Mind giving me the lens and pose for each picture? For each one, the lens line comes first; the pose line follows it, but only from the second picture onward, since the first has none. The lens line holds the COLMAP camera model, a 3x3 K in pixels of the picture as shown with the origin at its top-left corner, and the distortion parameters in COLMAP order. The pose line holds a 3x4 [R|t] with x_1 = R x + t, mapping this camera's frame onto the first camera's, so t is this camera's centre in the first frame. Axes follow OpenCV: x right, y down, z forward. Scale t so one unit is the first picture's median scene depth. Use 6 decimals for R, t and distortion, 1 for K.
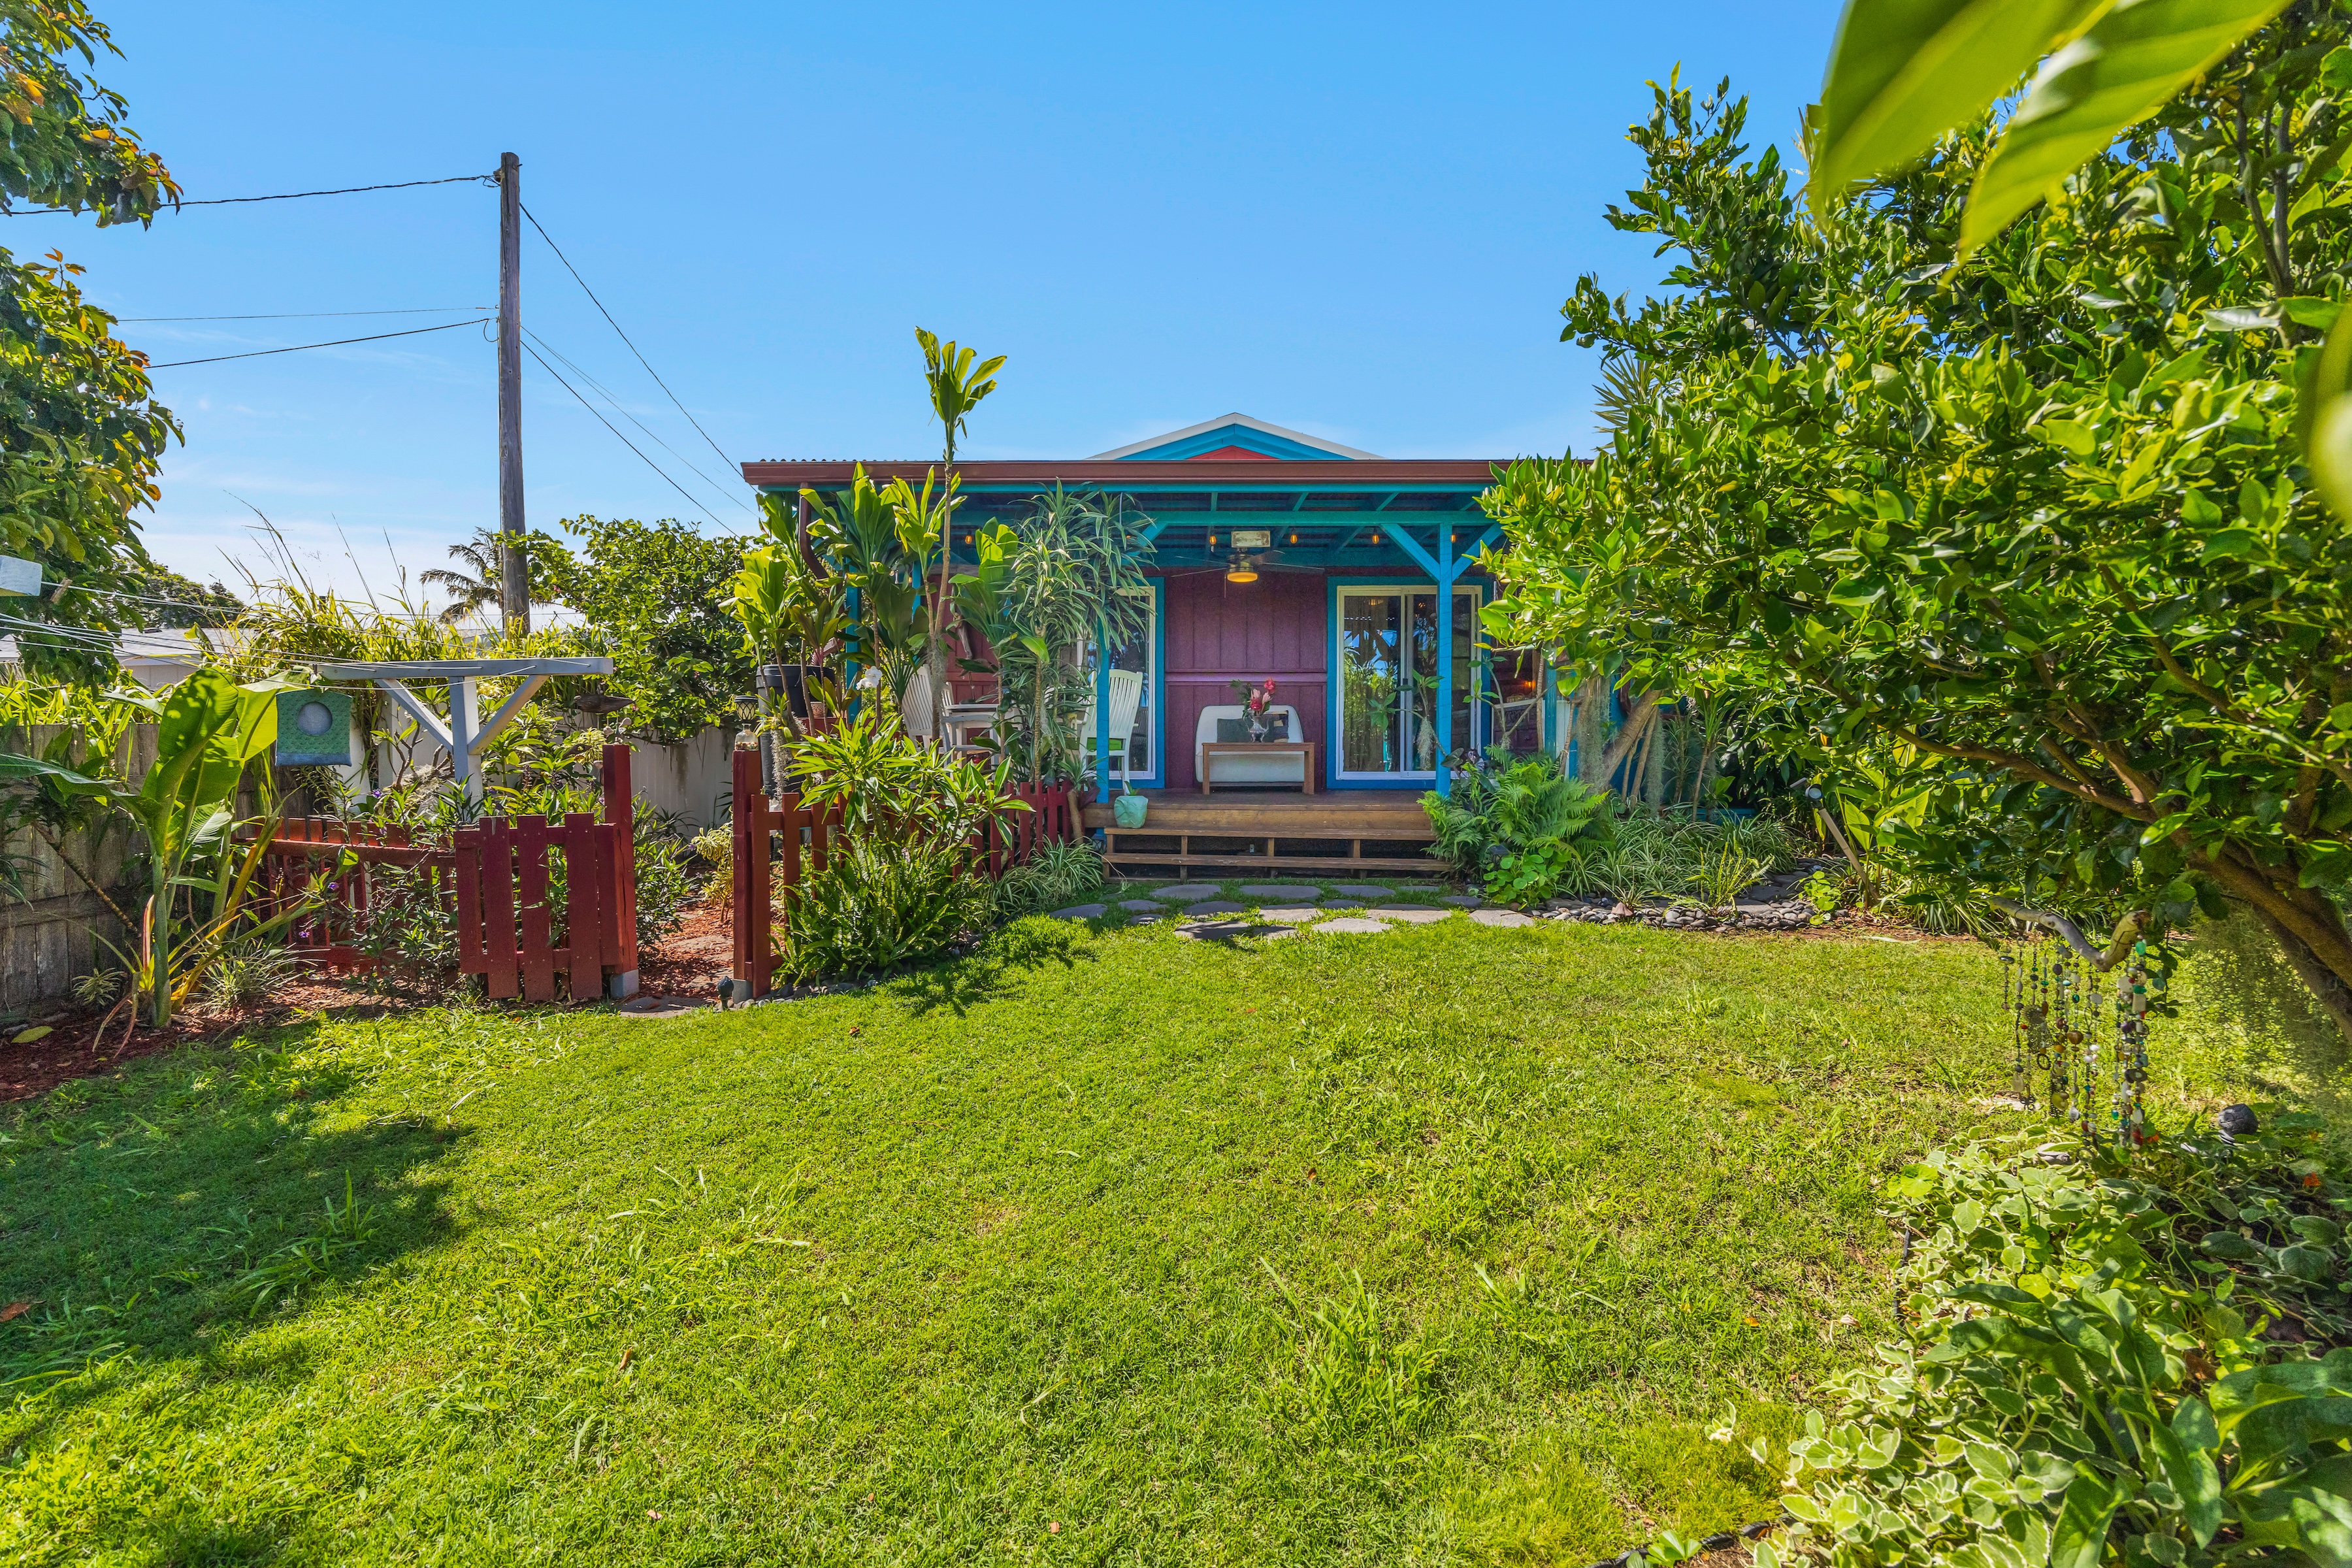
lens RADIAL K [[933.9, 0, 1184.4], [0, 933.9, 771.6], [0, 0, 1]] dist [-0.000854, 0.000106]
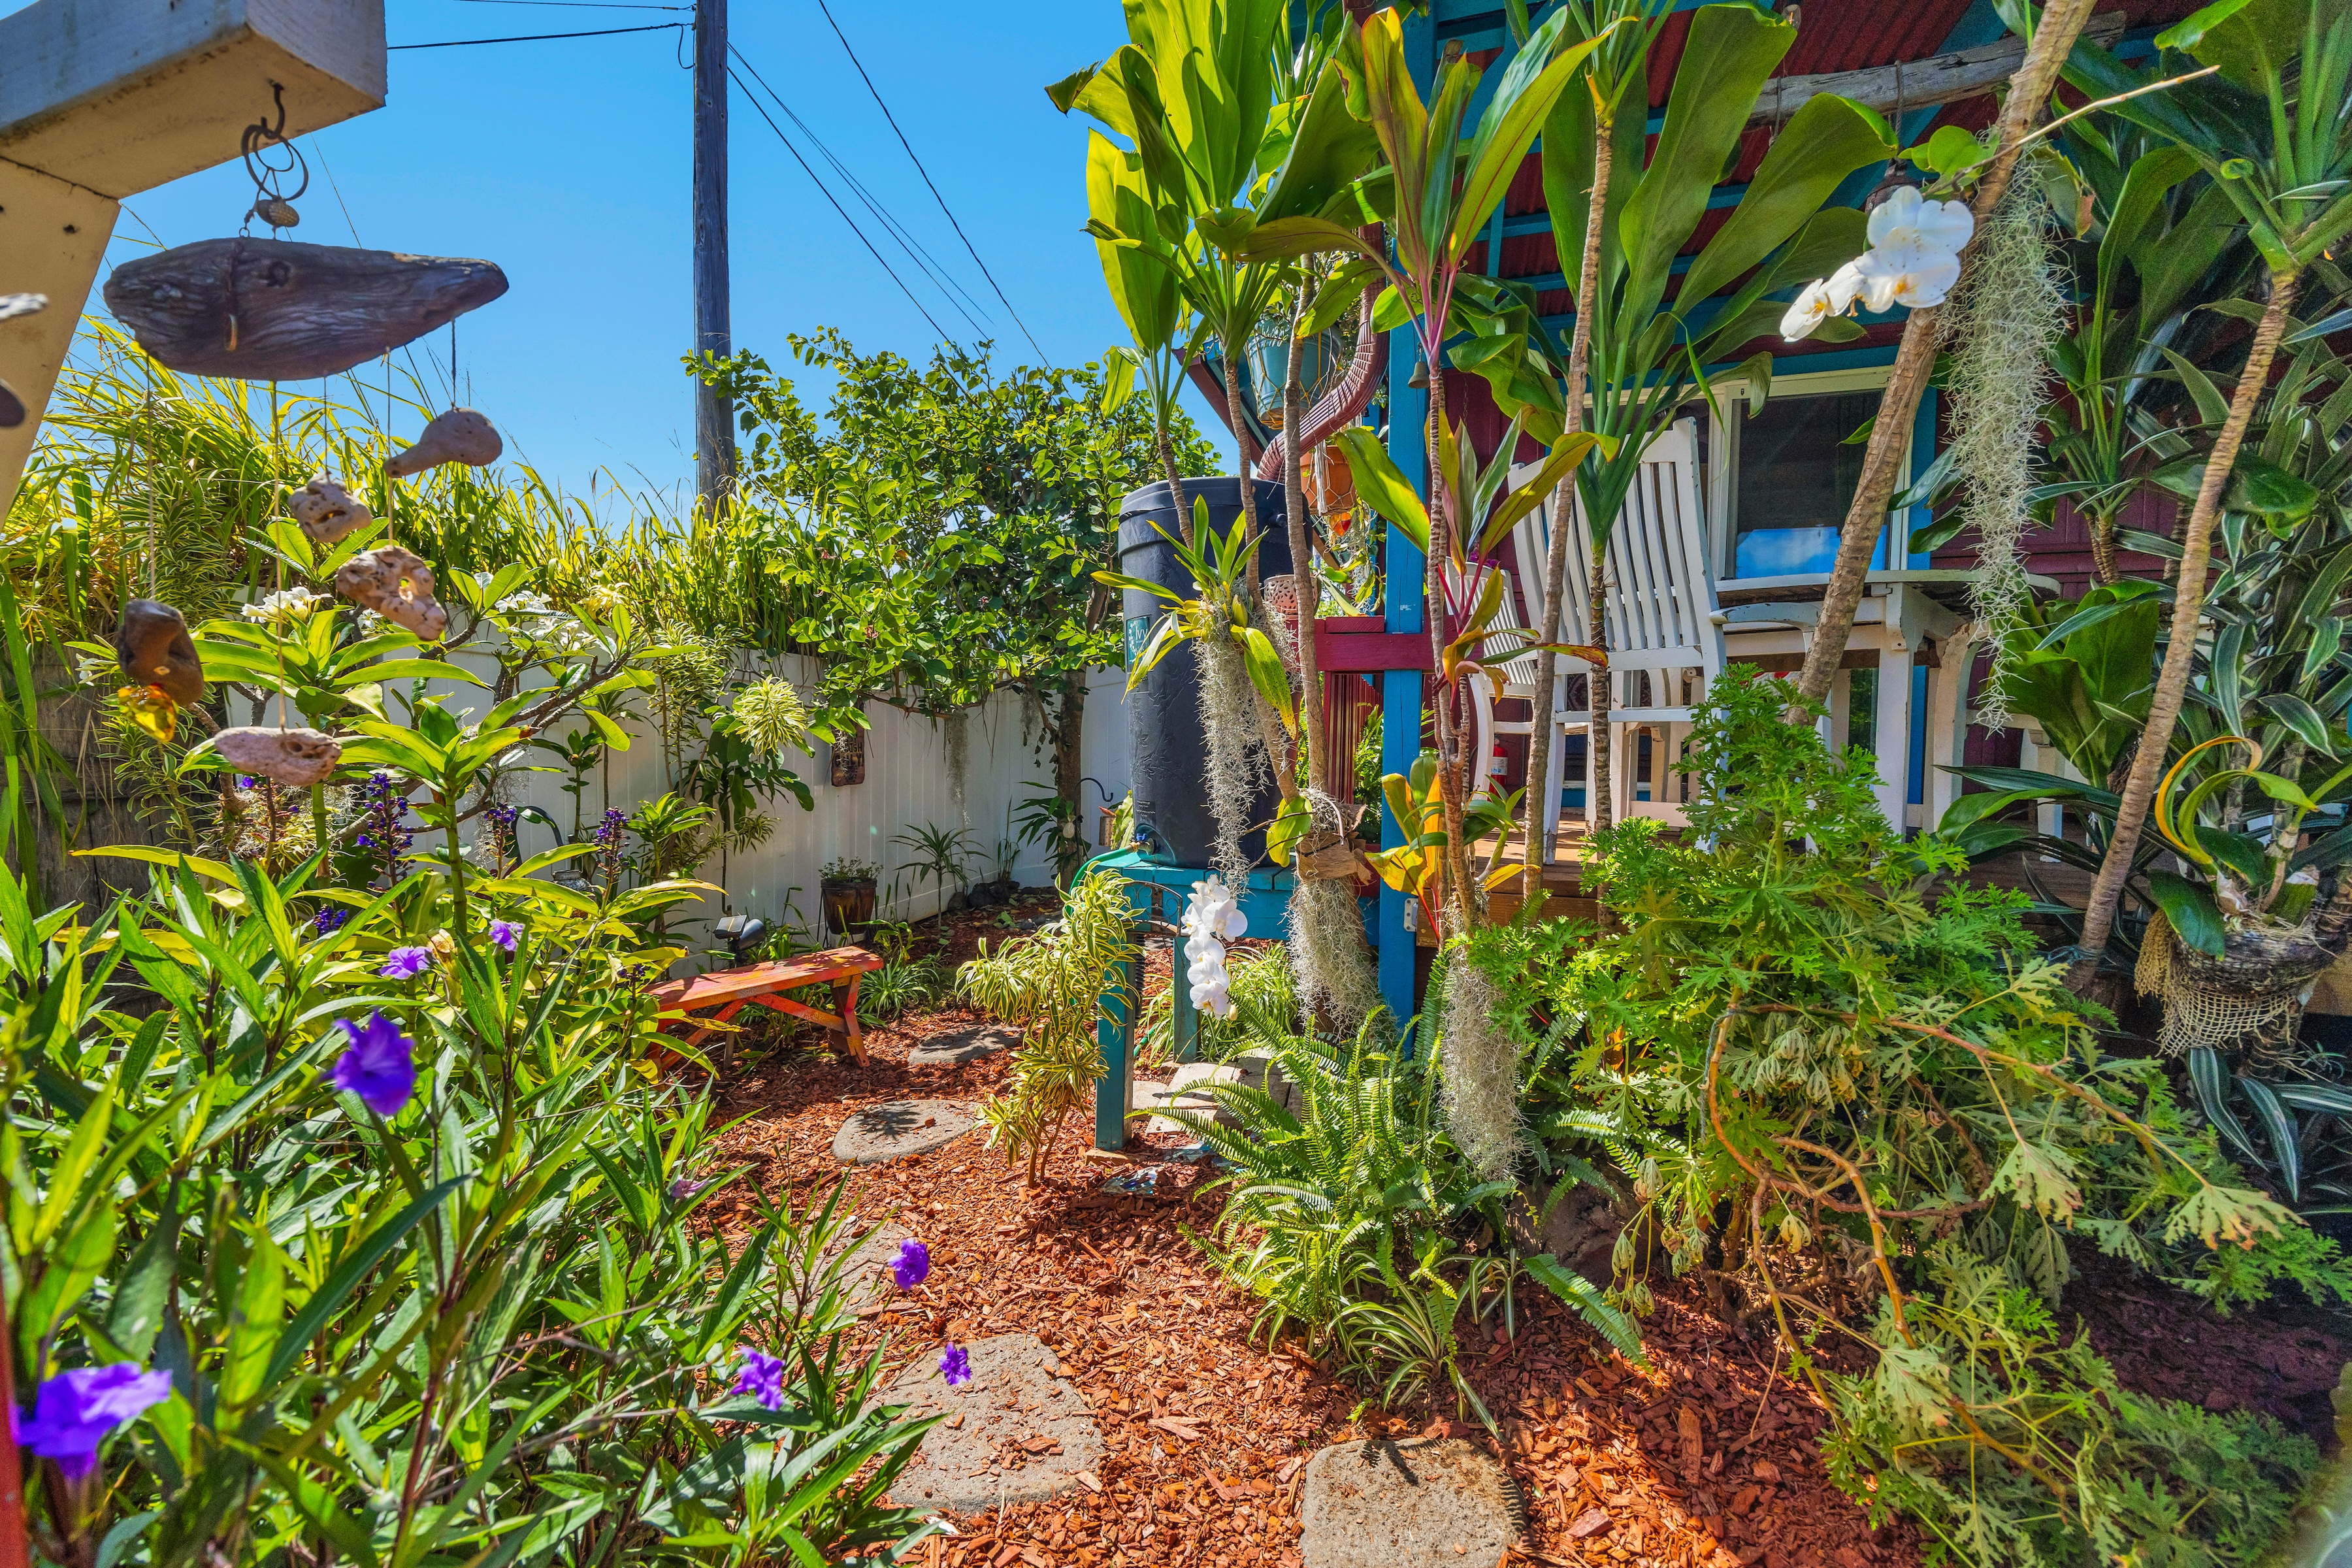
lens RADIAL K [[933.9, 0, 1184.4], [0, 933.9, 771.6], [0, 0, 1]] dist [-0.000854, 0.000106]
pose [[0.961093, 0.012939, -0.275923, -0.411824], [-0.009264, 0.999850, 0.014618, -0.008697], [0.276071, -0.011493, 0.961069, 0.808879]]
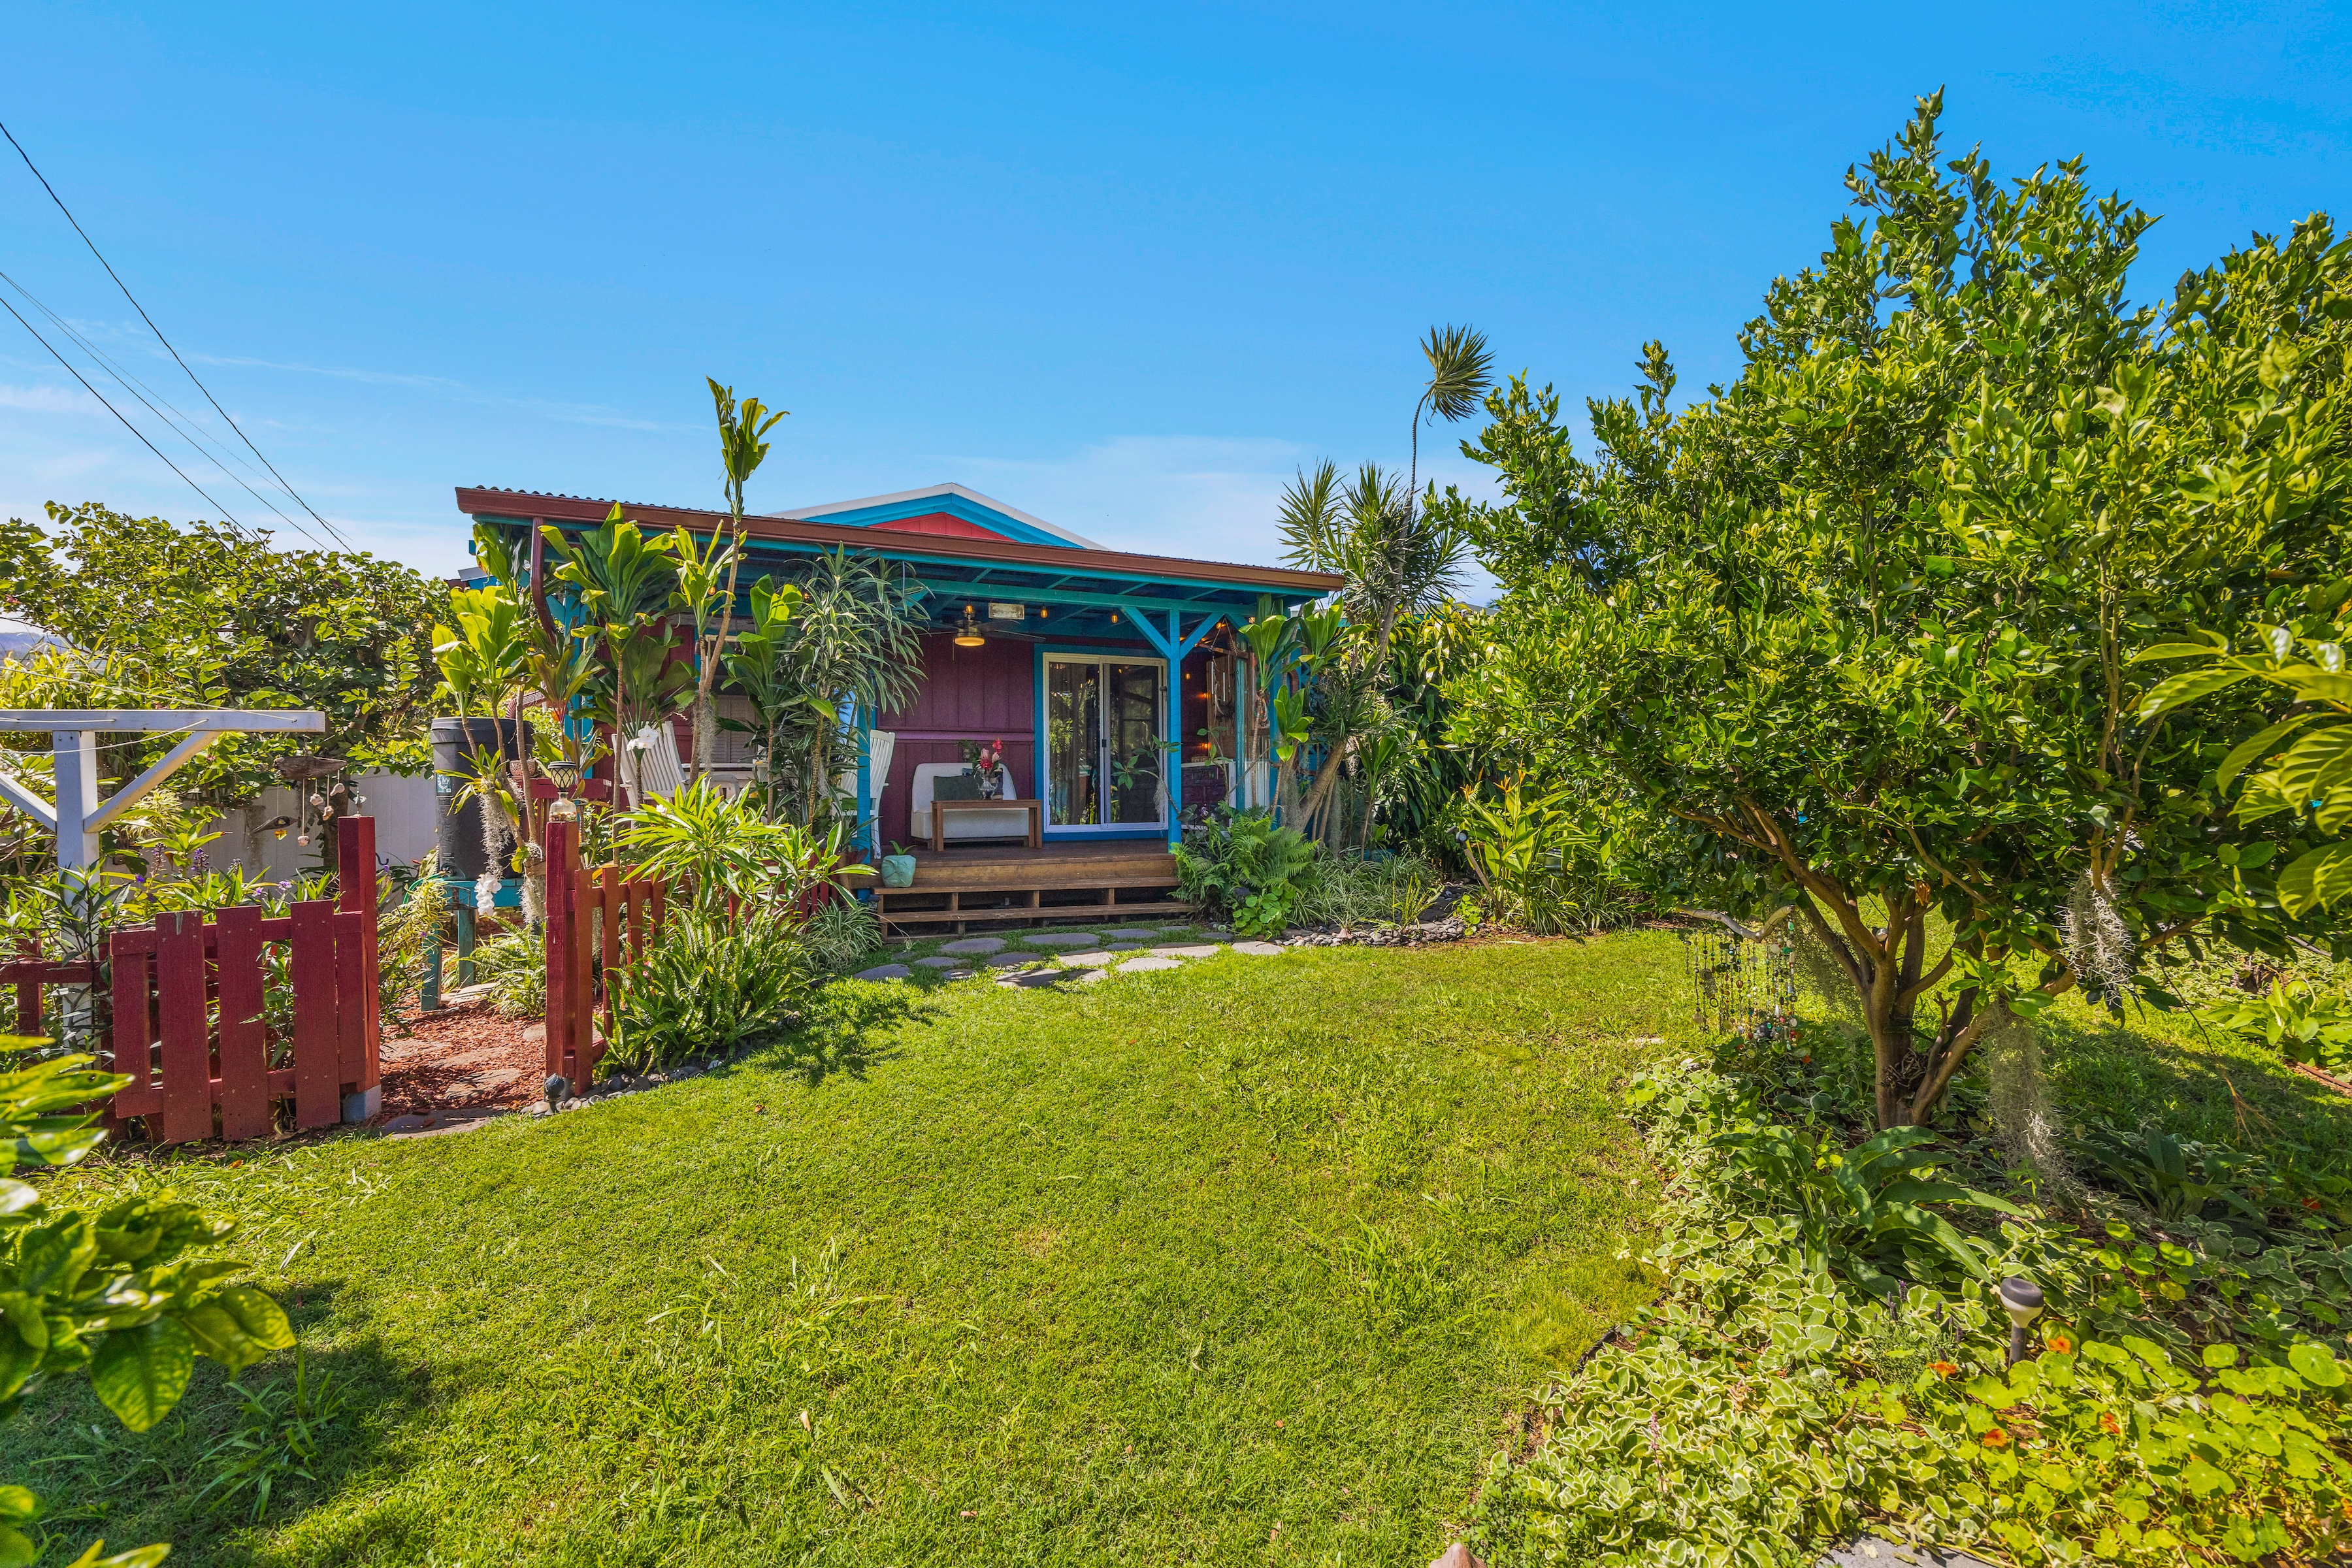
lens RADIAL K [[921.3, 0, 1176.0], [0, 921.3, 784.0], [0, 0, 1]] dist [-0.000041, 0.000076]
pose [[0.915981, -0.002580, 0.401213, -0.219354], [0.018409, 0.999196, -0.035603, -0.012613], [-0.400799, 0.039997, 0.915293, -0.045550]]
